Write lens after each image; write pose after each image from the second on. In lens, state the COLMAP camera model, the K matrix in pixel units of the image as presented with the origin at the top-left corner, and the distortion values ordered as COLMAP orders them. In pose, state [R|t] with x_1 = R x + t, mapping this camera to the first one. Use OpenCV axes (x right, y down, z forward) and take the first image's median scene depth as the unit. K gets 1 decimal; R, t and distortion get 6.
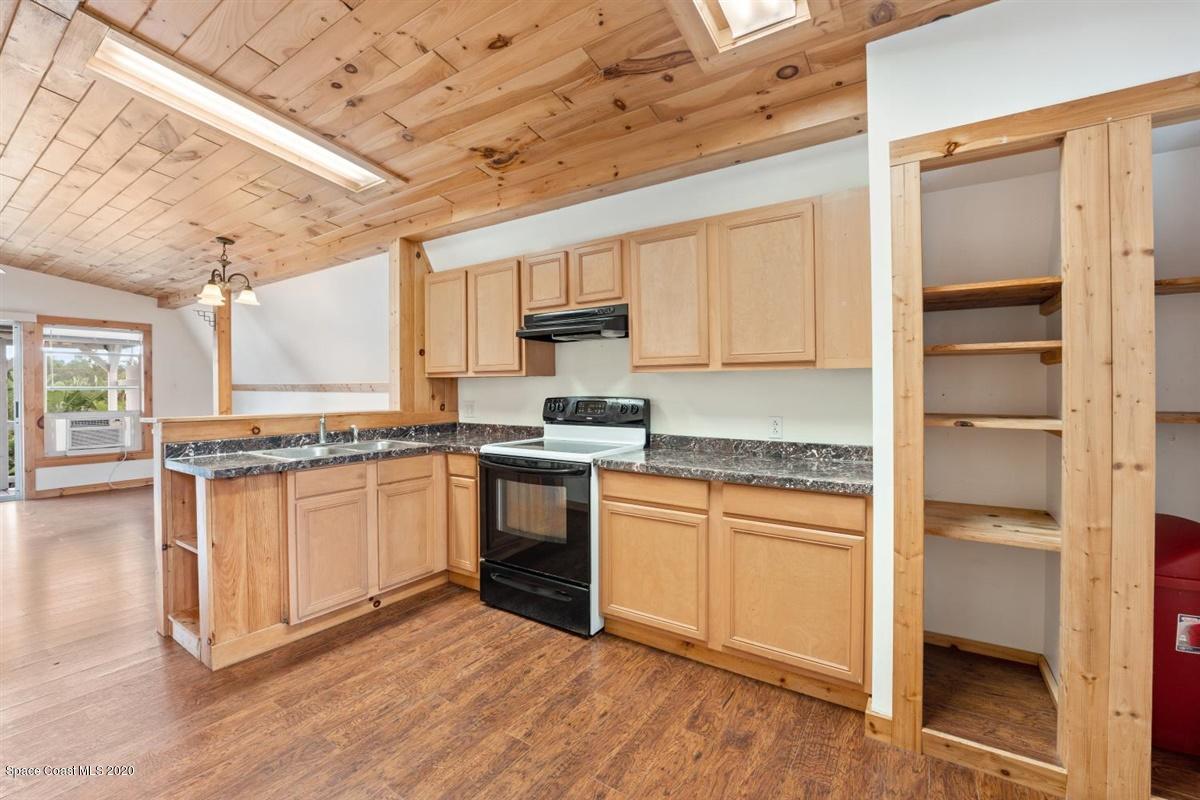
lens RADIAL K [[493.6, 0, 582.2], [0, 493.6, 396.7], [0, 0, 1]] dist [-0.003926, 0.000108]
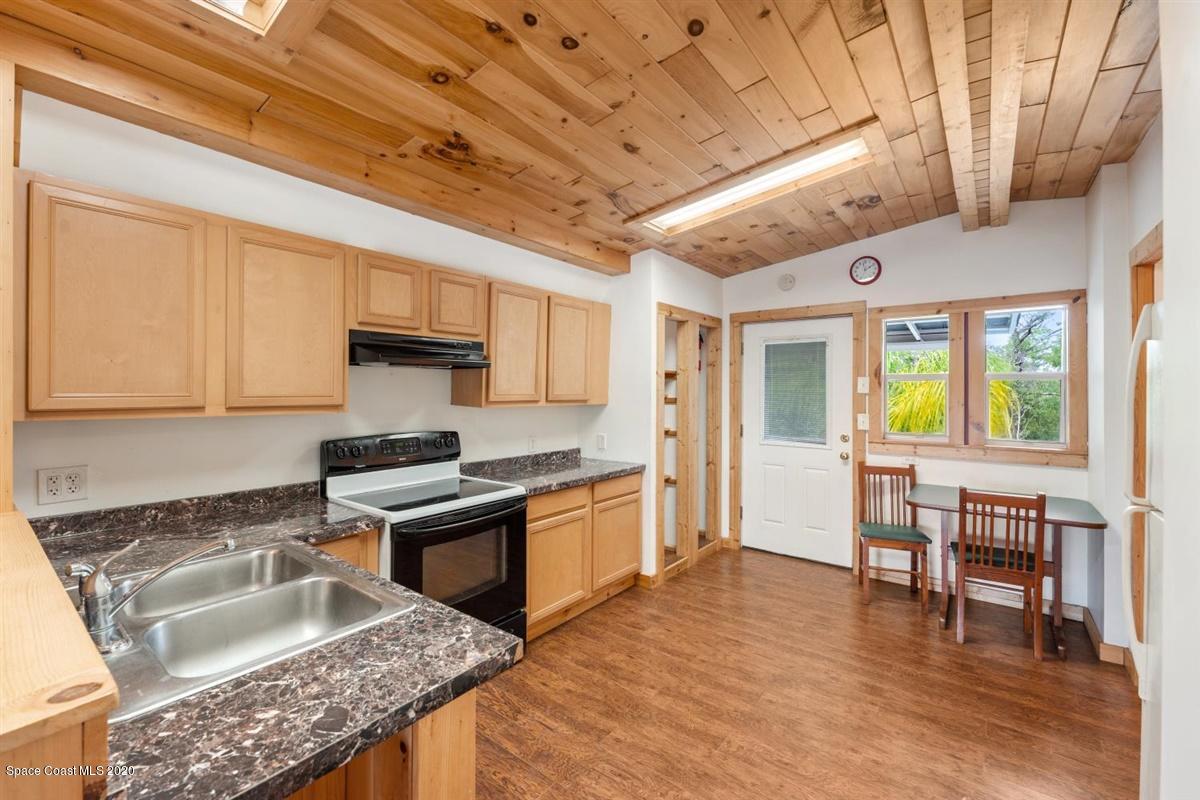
lens RADIAL K [[493.6, 0, 610.2], [0, 493.6, 396.6], [0, 0, 1]] dist [-0.003926, 0.000108]
pose [[0.060605, -0.006738, 0.998139, -0.935933], [0.014441, 0.999878, 0.005873, -0.073686], [-0.998057, 0.014058, 0.060695, 0.662032]]
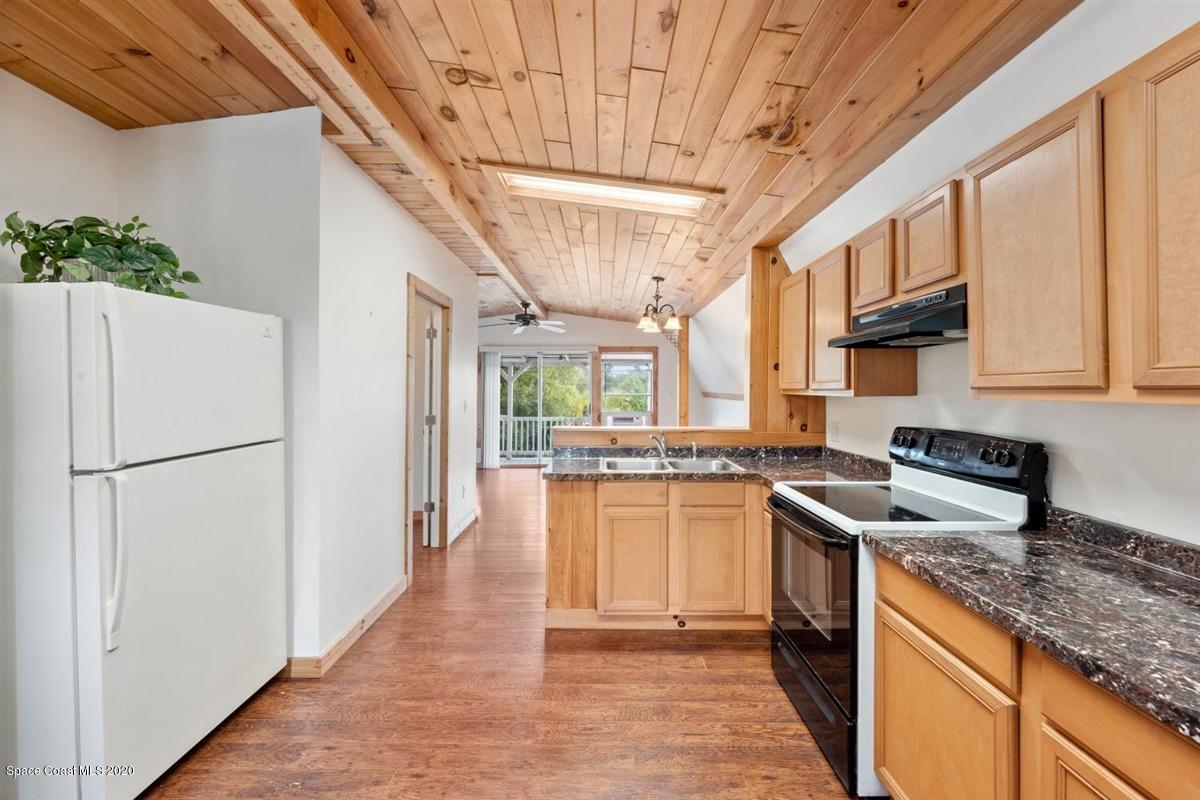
lens RADIAL K [[493.6, 0, 602.3], [0, 493.6, 391.6], [0, 0, 1]] dist [-0.003926, 0.000108]
pose [[0.582210, 0.002919, -0.813033, 0.313287], [-0.013346, 0.999893, -0.005968, -0.046125], [0.812929, 0.014325, 0.582187, 0.286394]]
